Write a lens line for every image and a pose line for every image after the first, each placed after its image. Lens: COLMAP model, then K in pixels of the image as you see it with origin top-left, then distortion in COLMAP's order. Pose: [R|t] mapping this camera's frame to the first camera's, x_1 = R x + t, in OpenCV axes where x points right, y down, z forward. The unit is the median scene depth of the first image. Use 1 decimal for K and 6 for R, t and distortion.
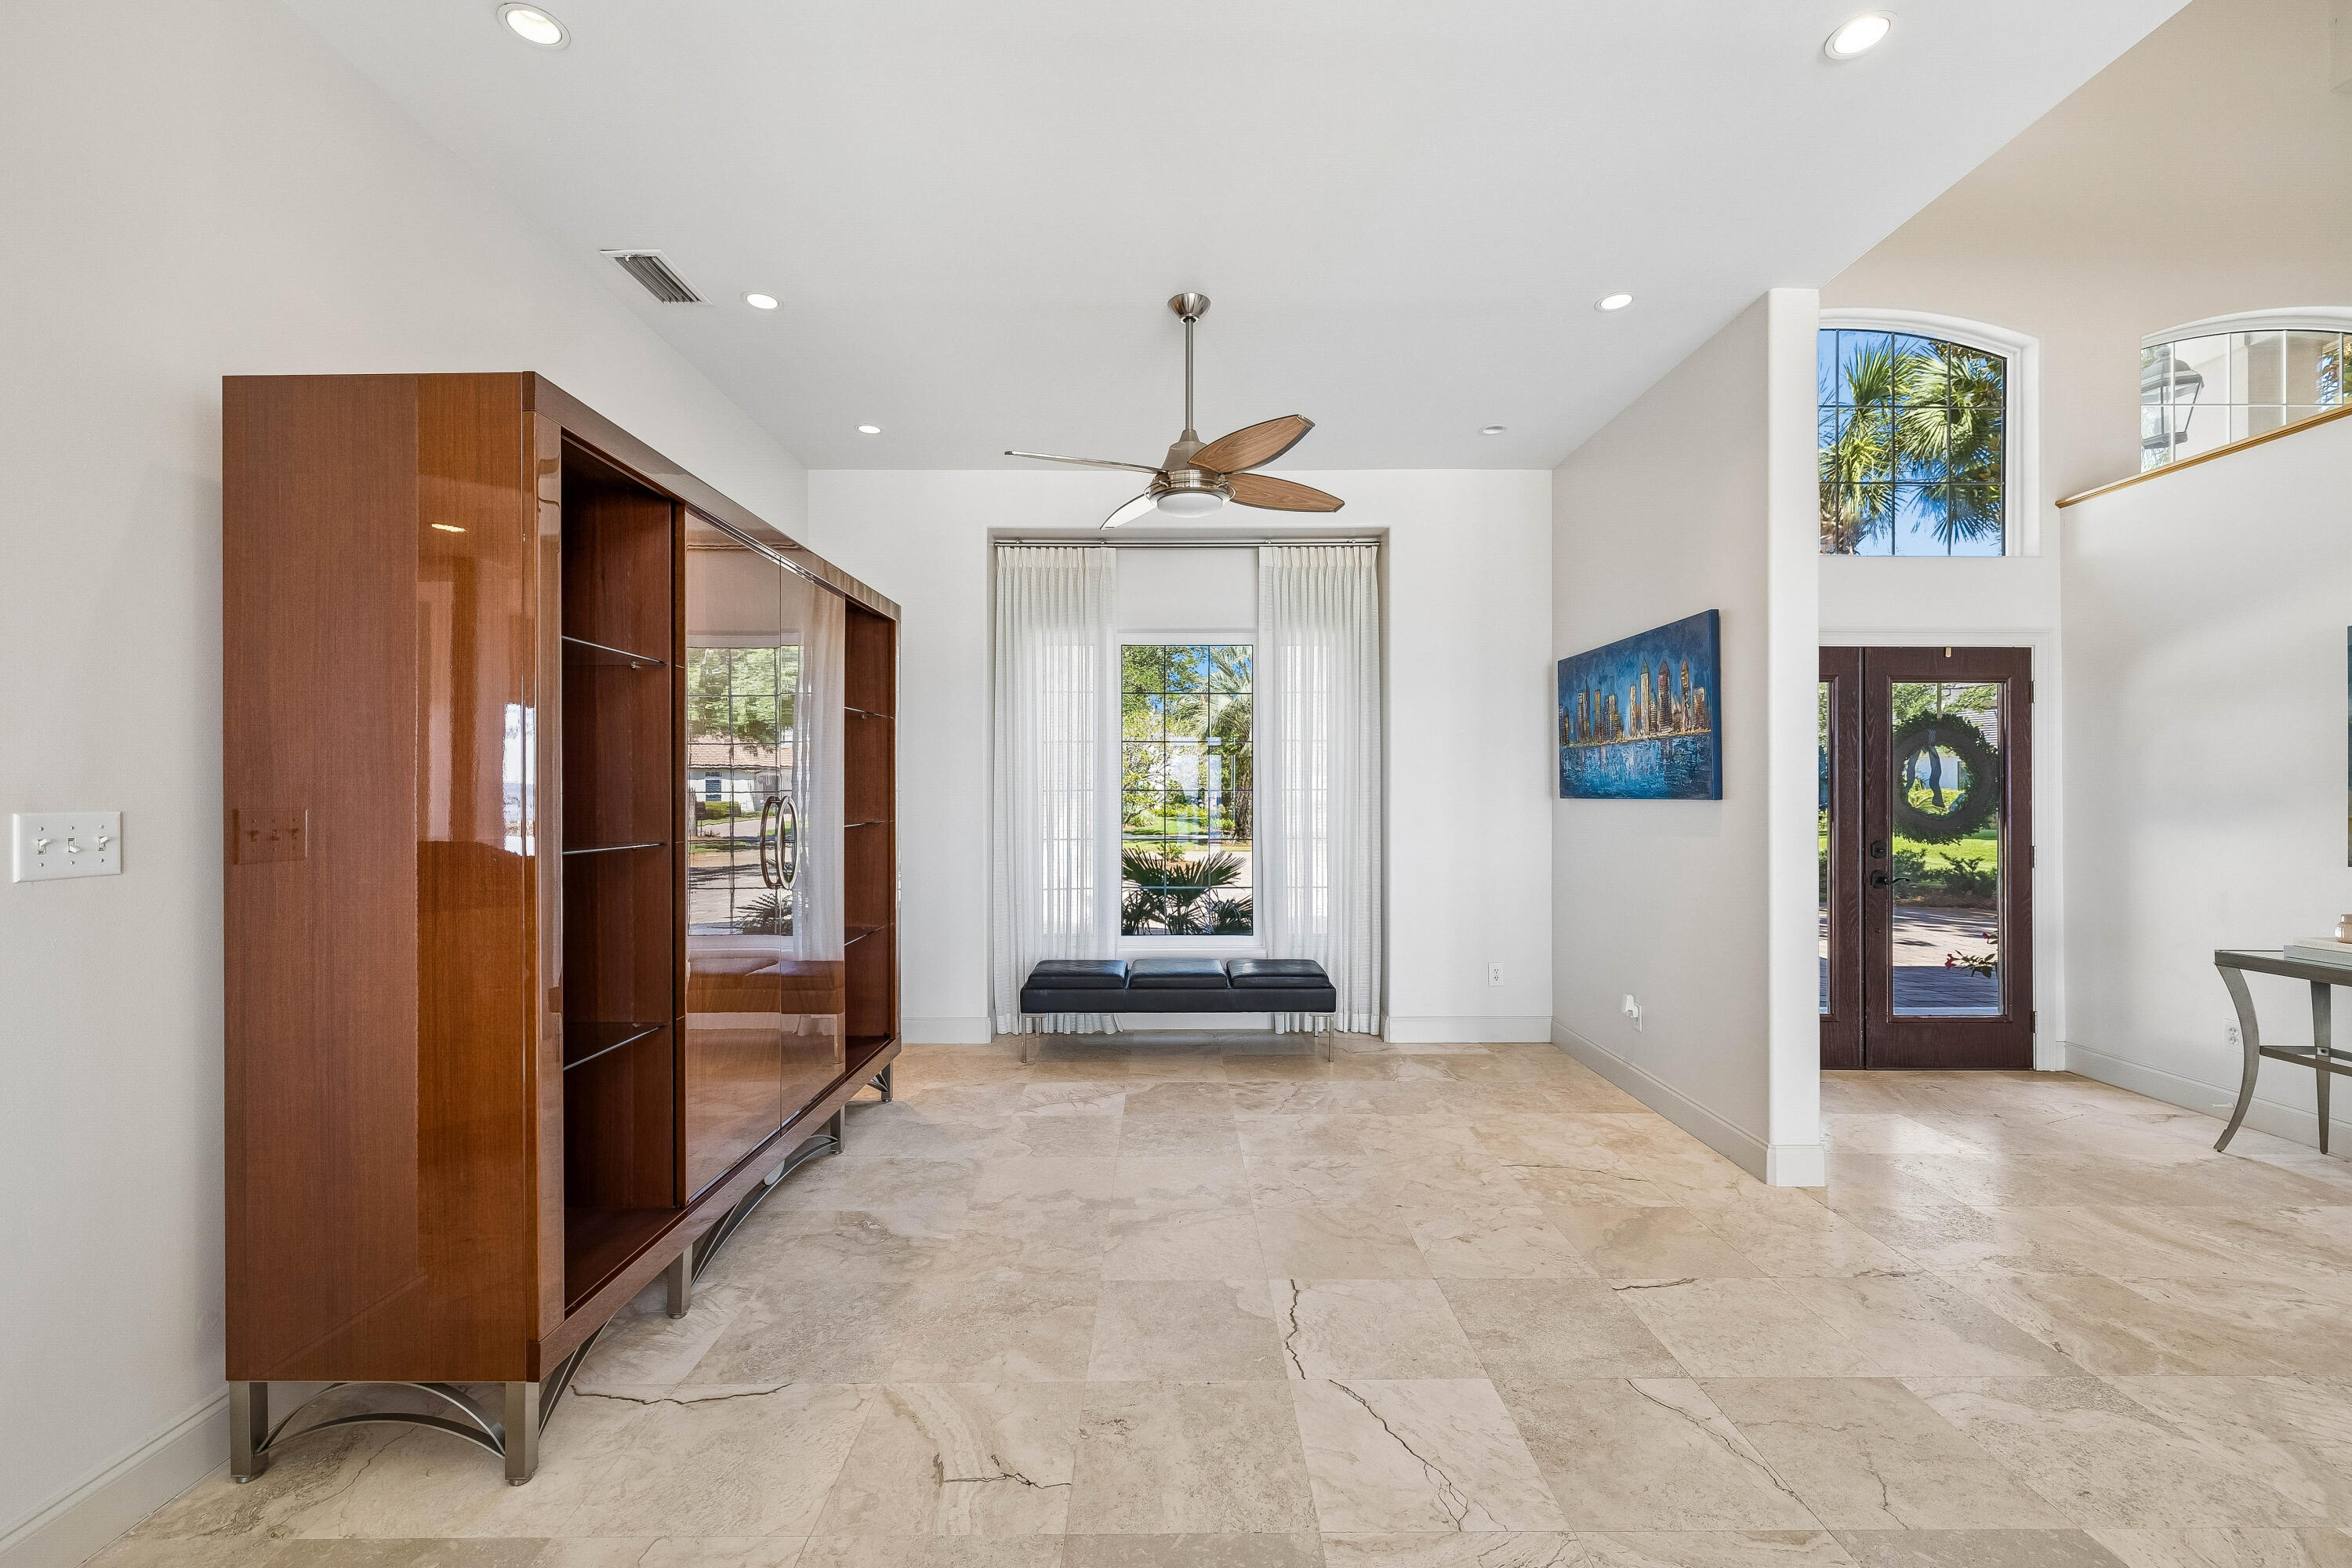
lens RADIAL K [[992.0, 0, 1166.6], [0, 992.0, 778.7], [0, 0, 1]] dist [0.000068, -0.000350]
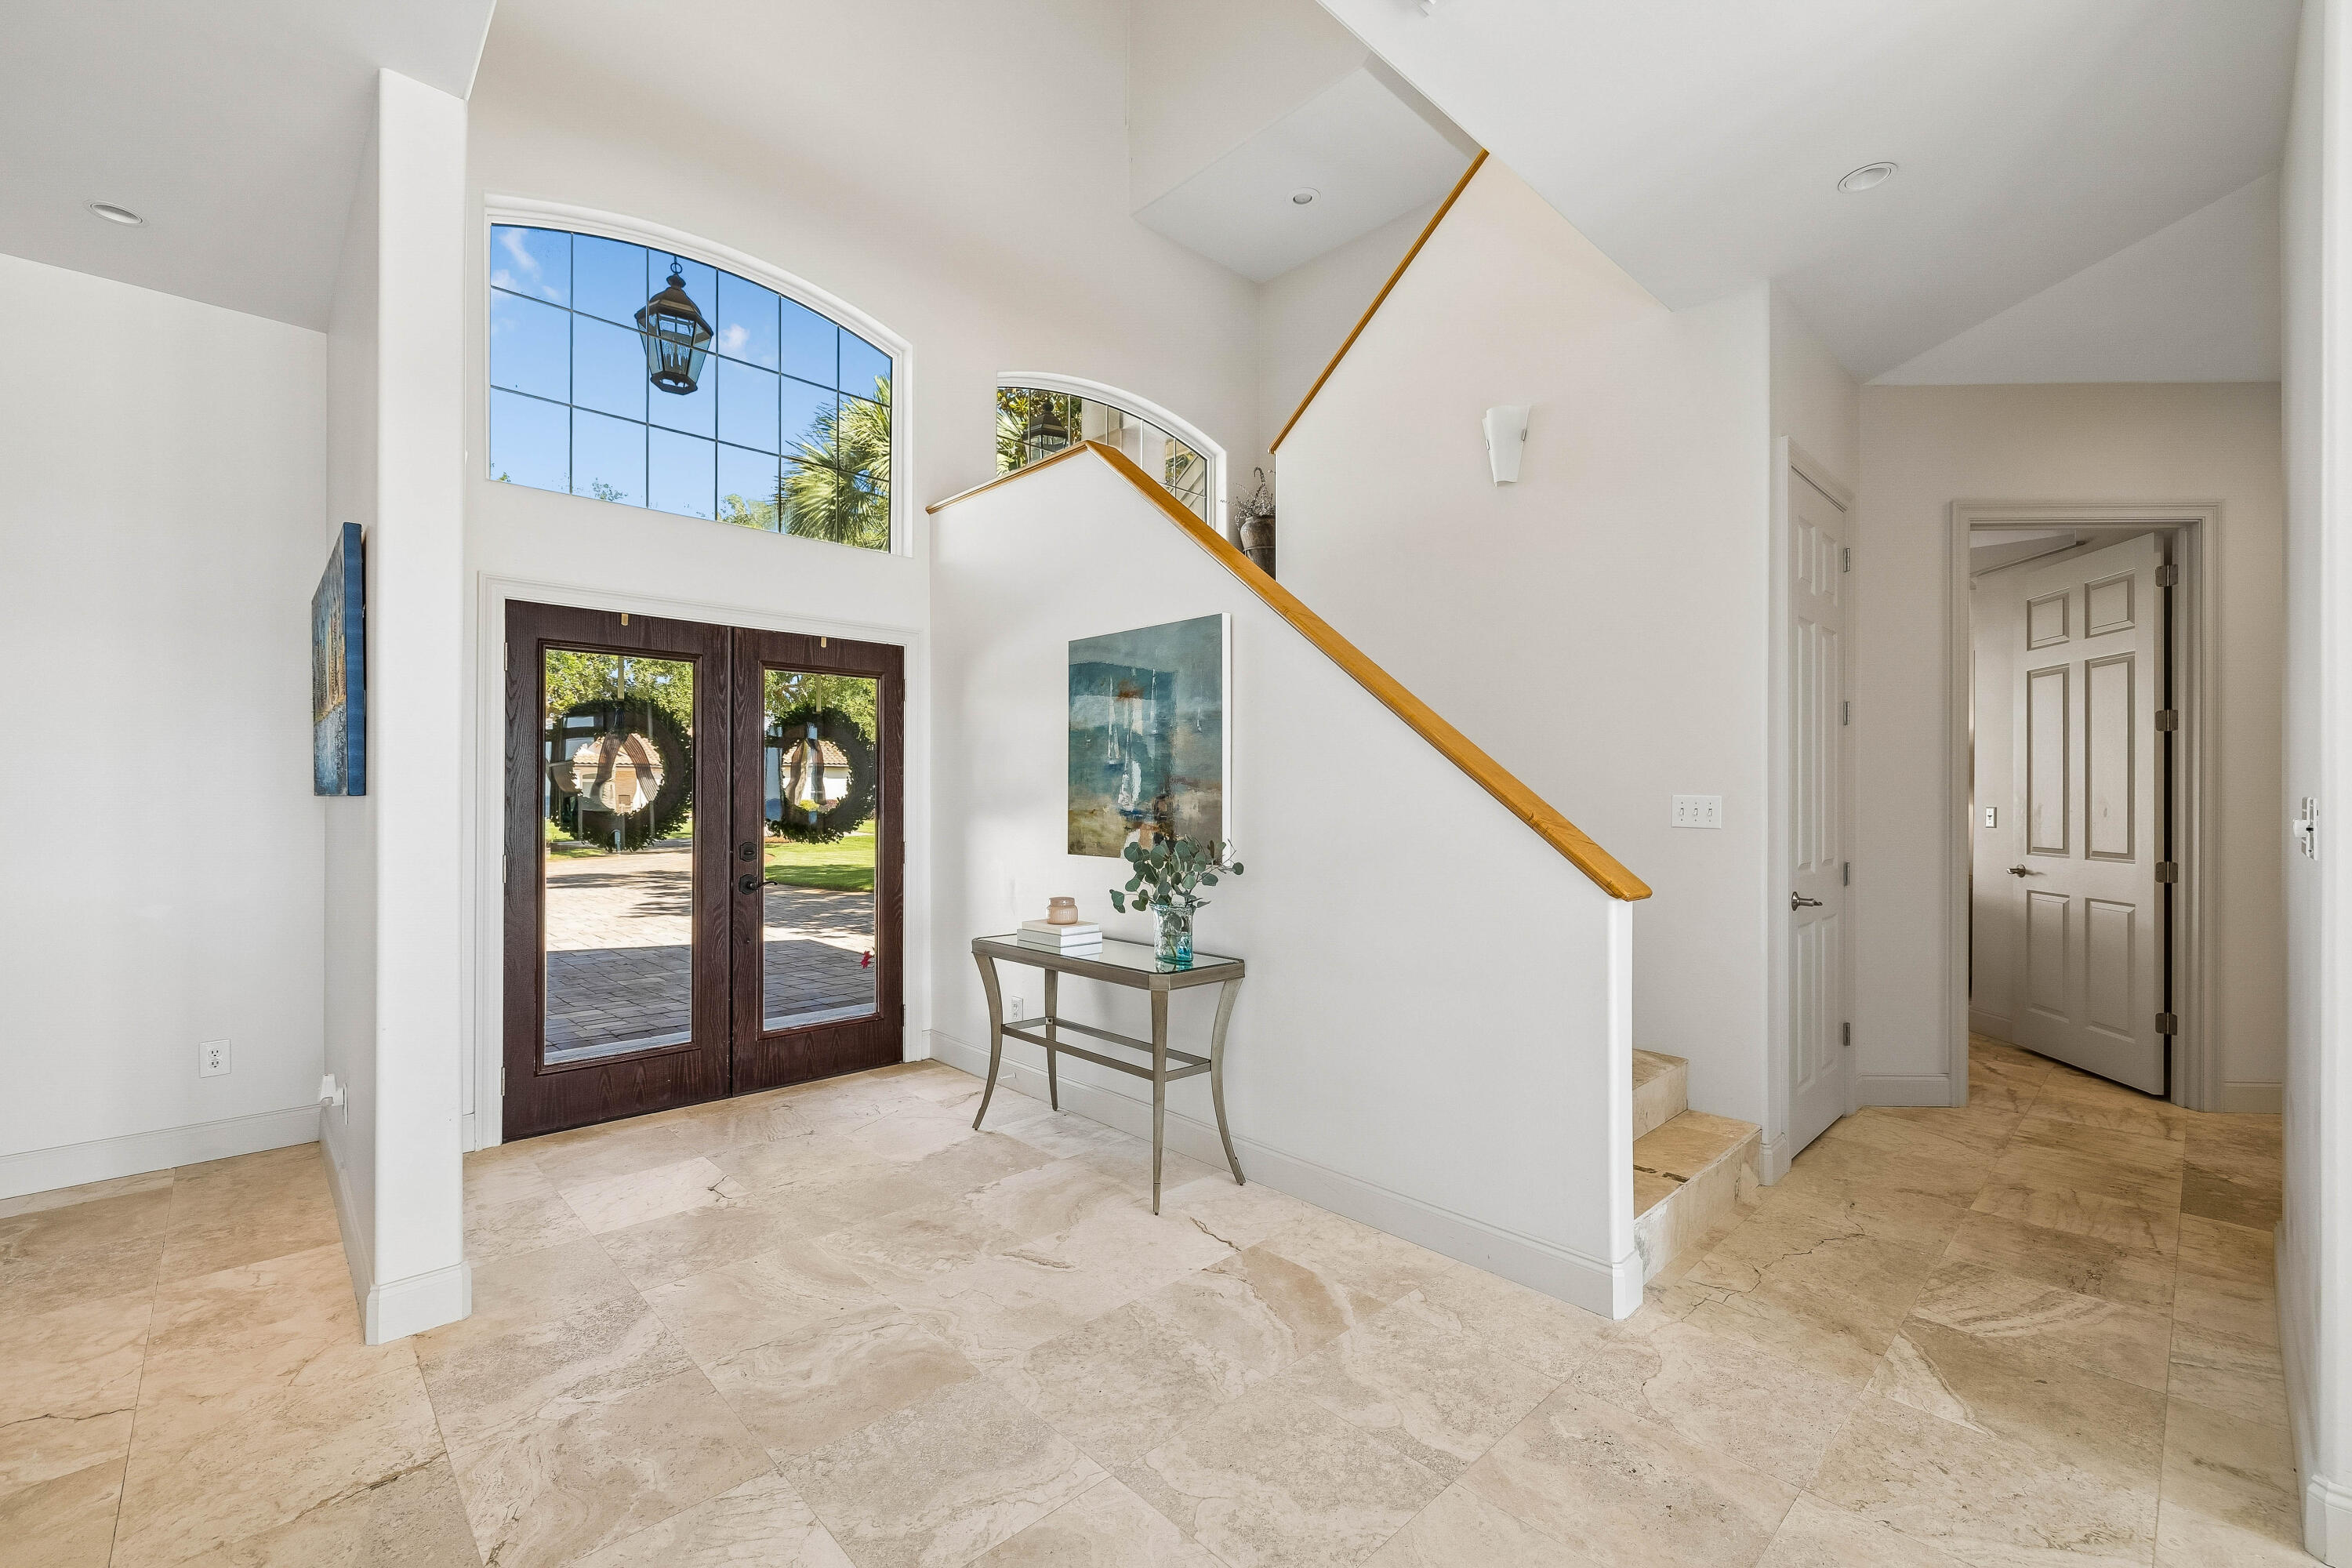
lens RADIAL K [[988.0, 0, 1176.0], [0, 988.0, 784.0], [0, 0, 1]] dist [0.002661, -0.000117]
pose [[0.728704, 0.005937, 0.684803, 0.421492], [-0.008033, 0.999968, -0.000122, 0.007103], [-0.684782, -0.005412, 0.728728, 0.079219]]
